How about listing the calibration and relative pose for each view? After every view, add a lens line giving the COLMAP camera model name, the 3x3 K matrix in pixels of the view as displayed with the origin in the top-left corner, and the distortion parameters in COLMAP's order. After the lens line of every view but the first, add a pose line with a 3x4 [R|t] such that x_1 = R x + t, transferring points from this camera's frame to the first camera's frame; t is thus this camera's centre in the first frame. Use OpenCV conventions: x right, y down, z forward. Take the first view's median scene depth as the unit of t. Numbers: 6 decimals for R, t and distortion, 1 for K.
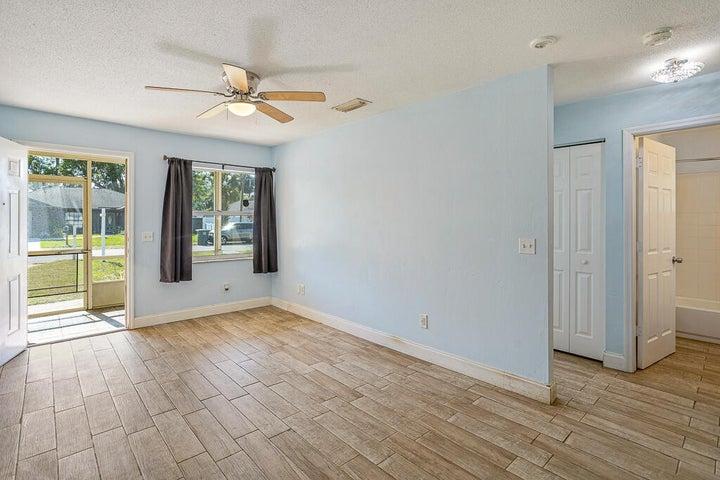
lens RADIAL K [[348.8, 0, 359.9], [0, 348.8, 229.2], [0, 0, 1]] dist [-0.051766, 0.027067]
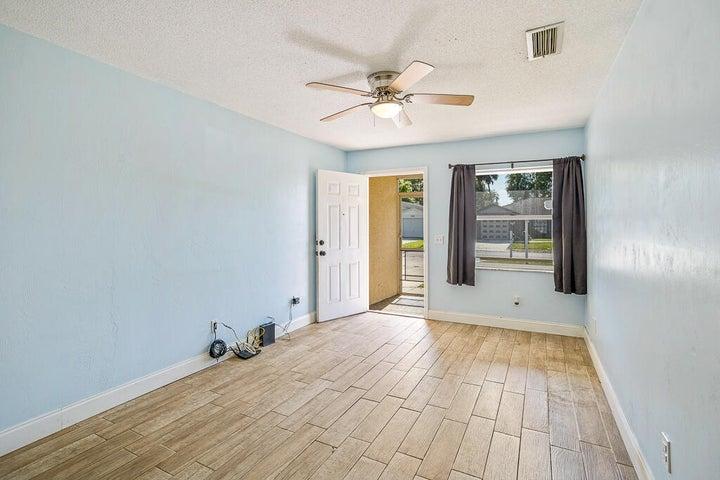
lens RADIAL K [[348.8, 0, 359.9], [0, 348.8, 229.2], [0, 0, 1]] dist [-0.051766, 0.027067]
pose [[0.343797, 0.006952, -0.939018, 0.335523], [-0.024993, 0.999686, -0.001750, -0.003569], [0.938711, 0.024070, 0.343863, 0.356491]]
